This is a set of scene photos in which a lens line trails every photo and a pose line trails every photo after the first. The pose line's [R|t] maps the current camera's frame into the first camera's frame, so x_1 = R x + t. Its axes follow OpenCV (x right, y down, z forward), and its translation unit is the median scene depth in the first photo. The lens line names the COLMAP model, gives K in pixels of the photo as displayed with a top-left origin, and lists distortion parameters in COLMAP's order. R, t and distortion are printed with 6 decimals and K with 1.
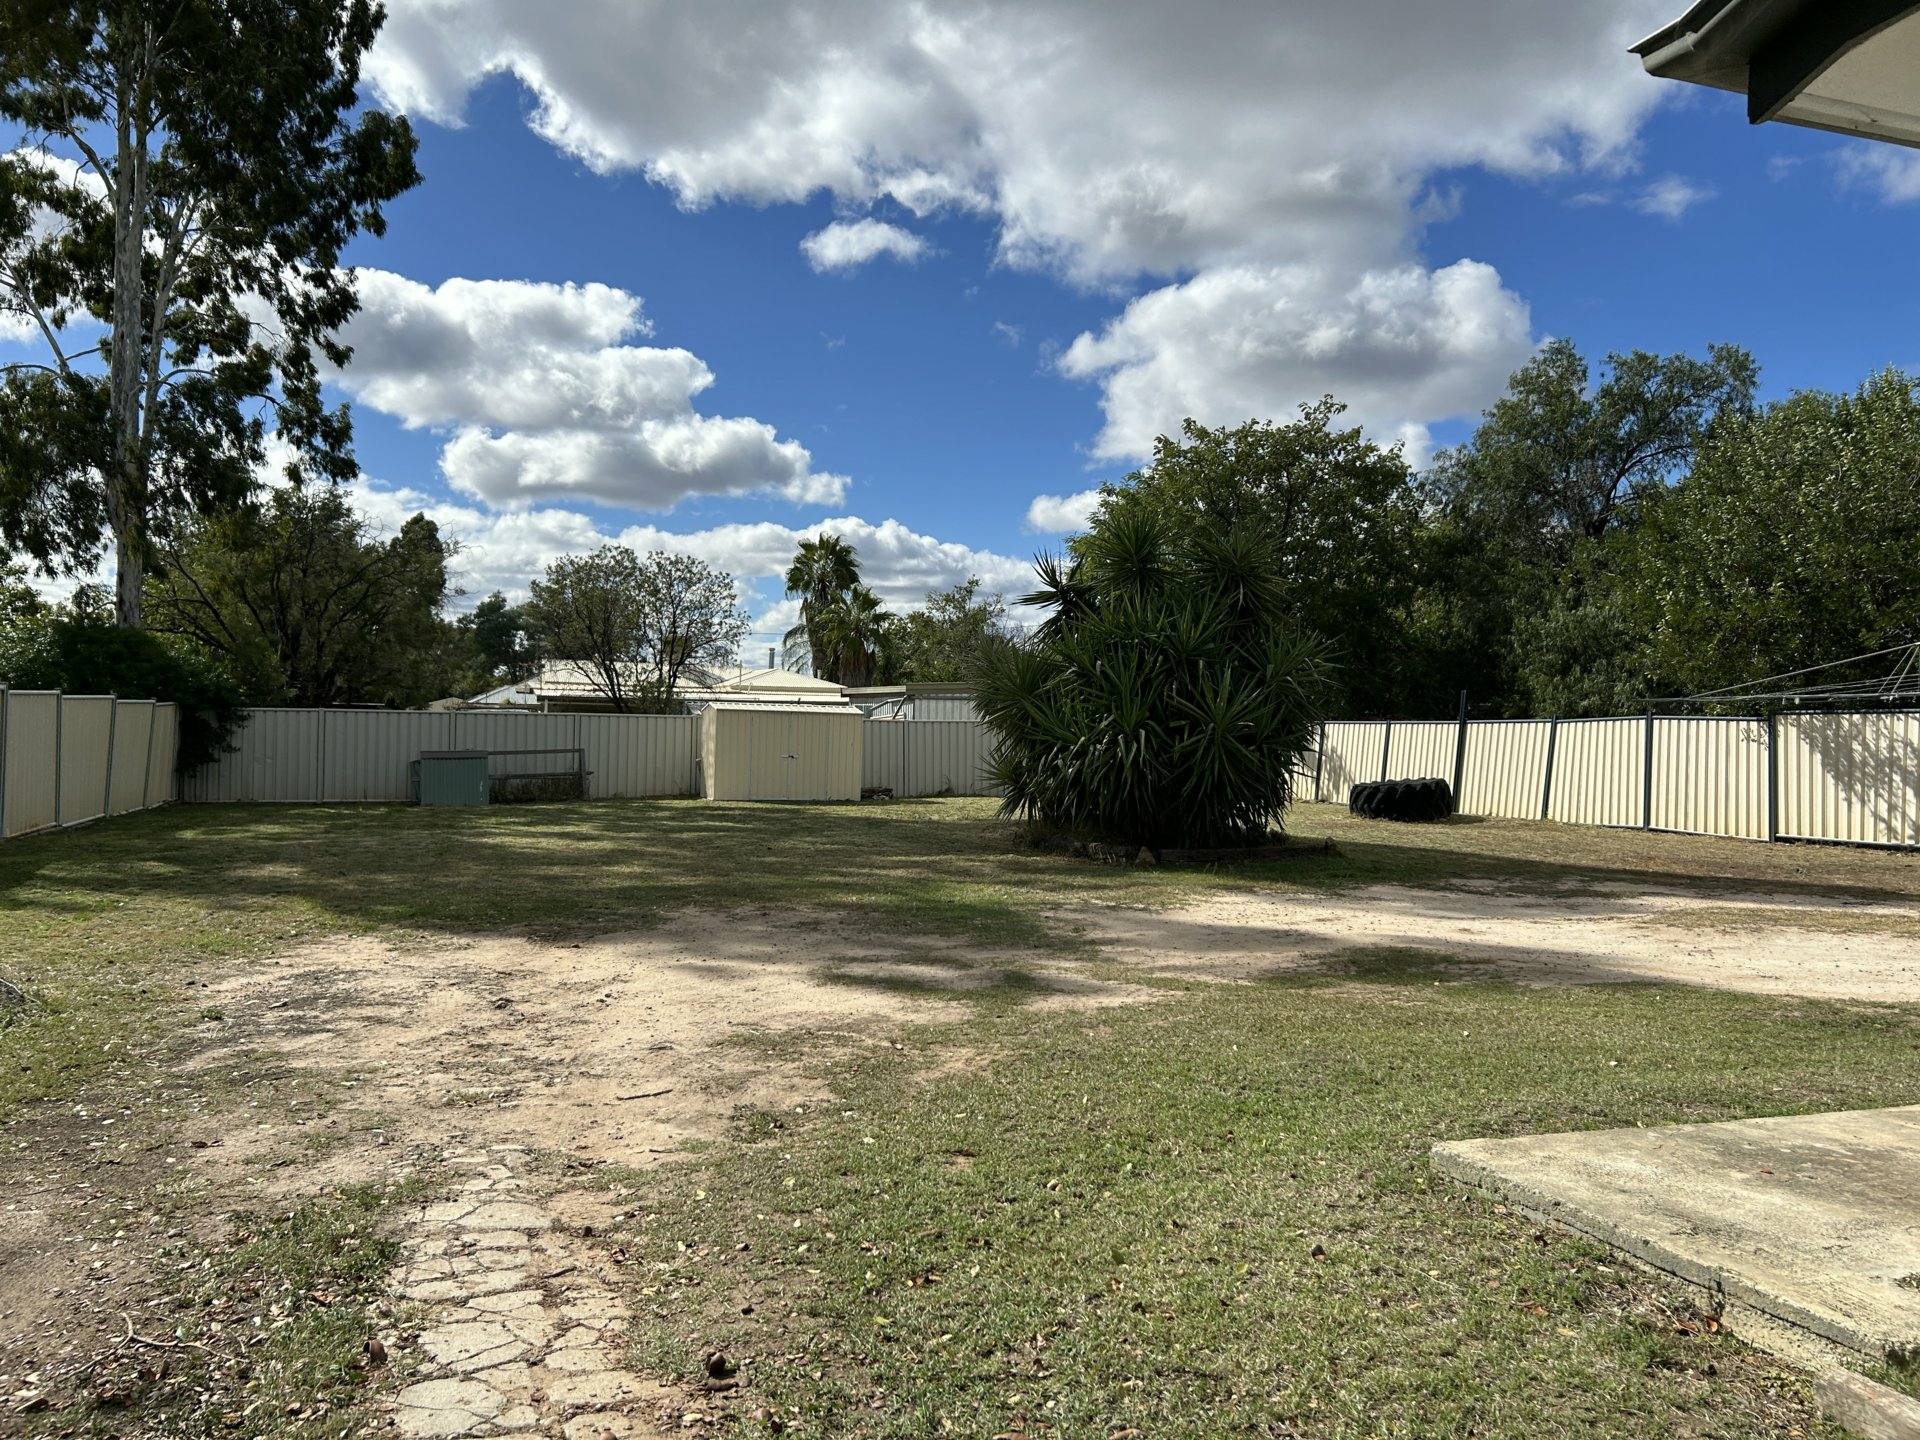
lens RADIAL K [[1445.5, 0, 960.0], [0, 1445.5, 720.0], [0, 0, 1]] dist [0.006668, -0.001615]
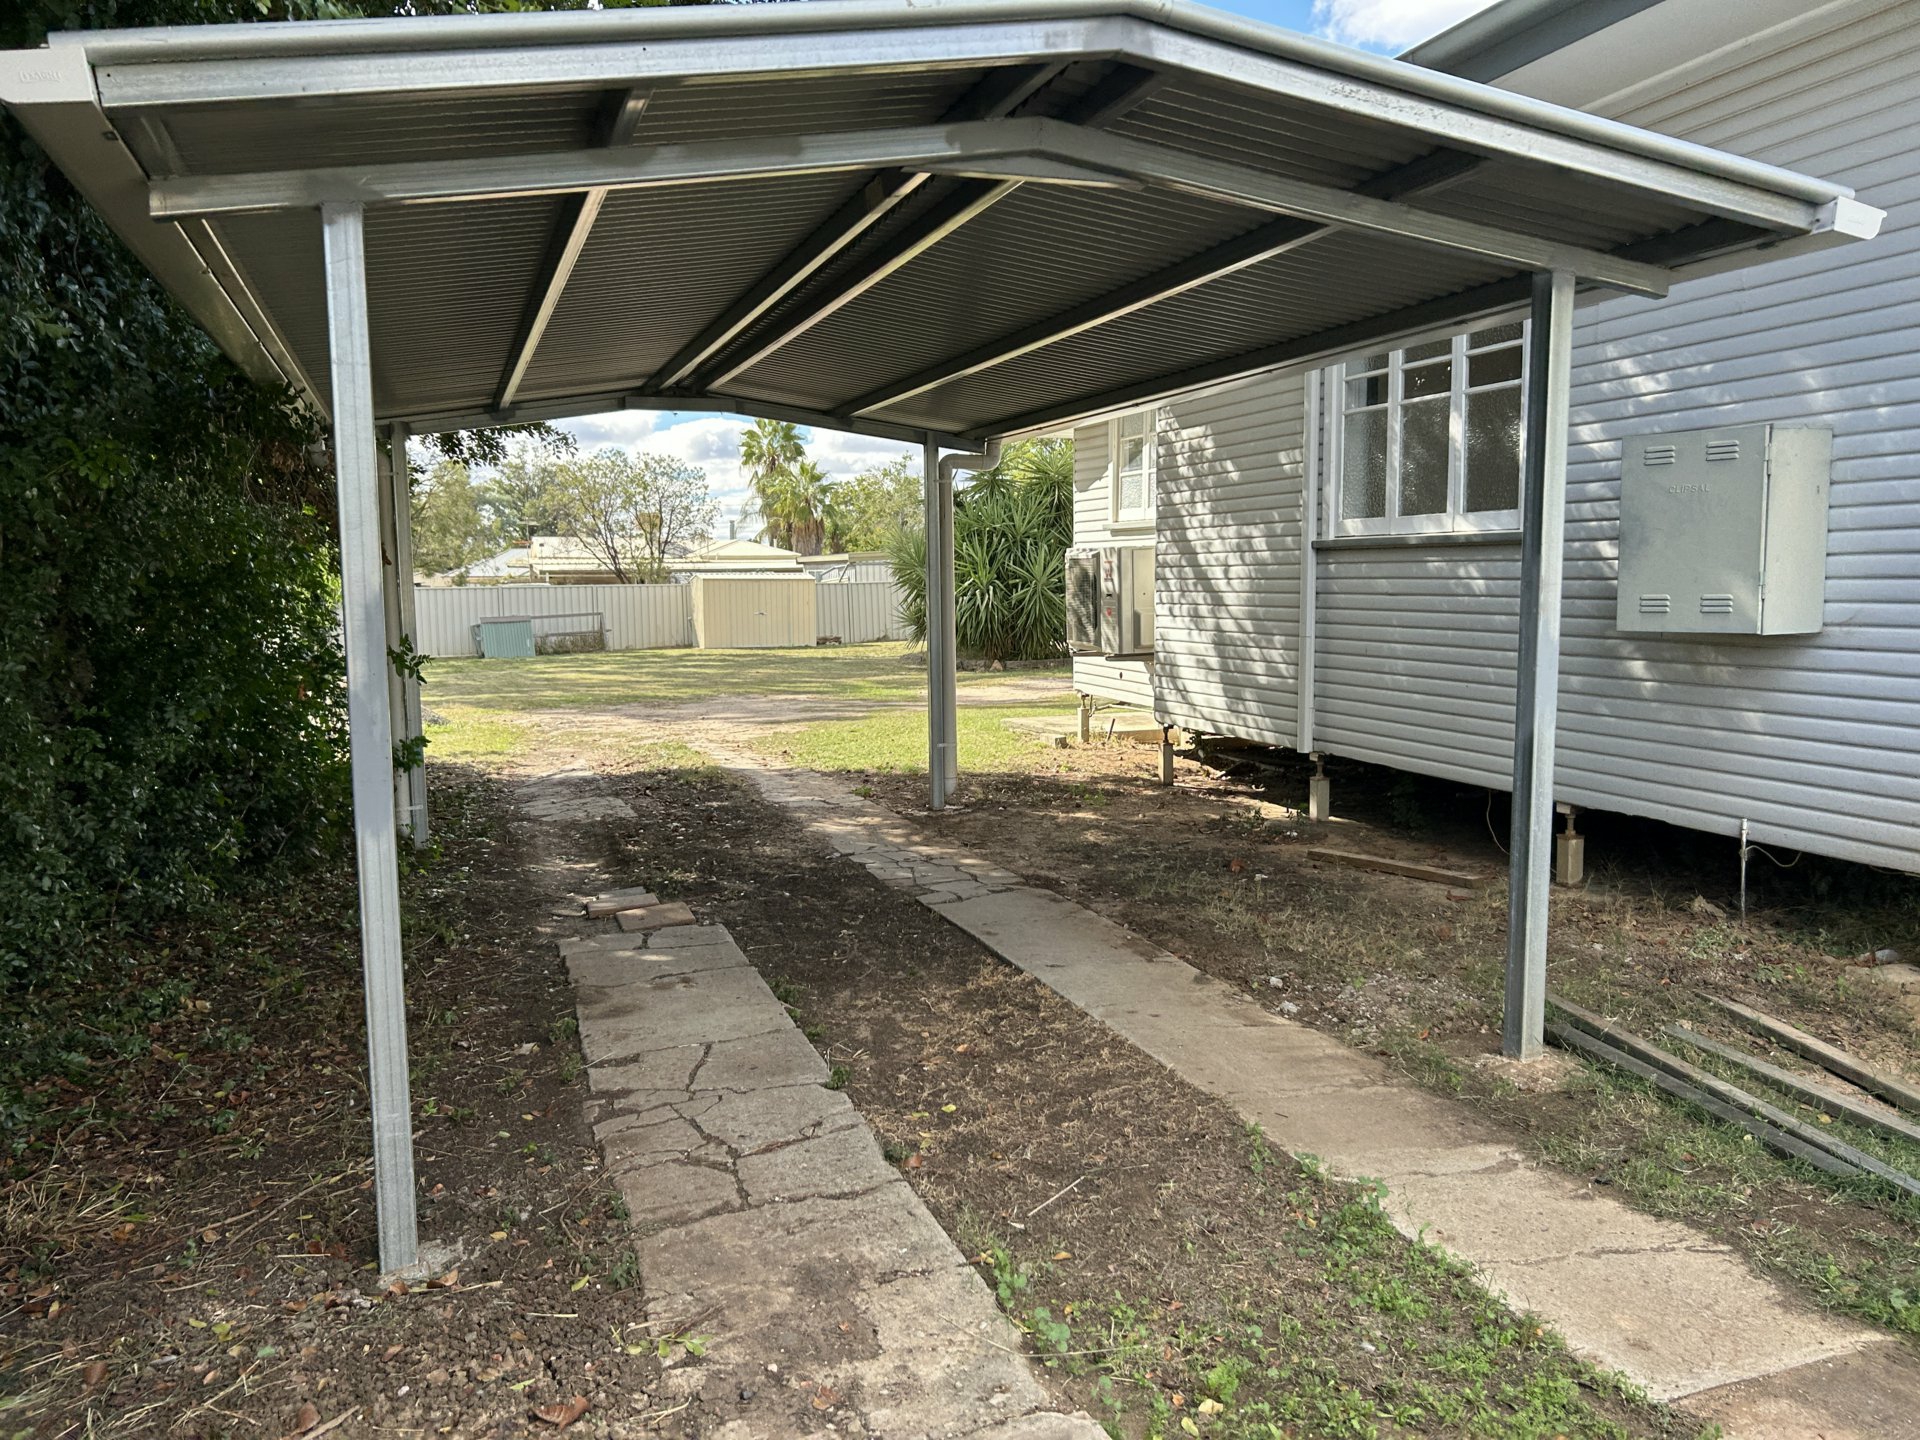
lens RADIAL K [[1445.5, 0, 960.0], [0, 1445.5, 720.0], [0, 0, 1]] dist [0.006668, -0.001615]
pose [[0.998933, -0.034935, 0.030204, 0.016424], [0.031756, 0.994483, 0.099980, -0.003165], [-0.033530, -0.098914, 0.994531, -0.265140]]
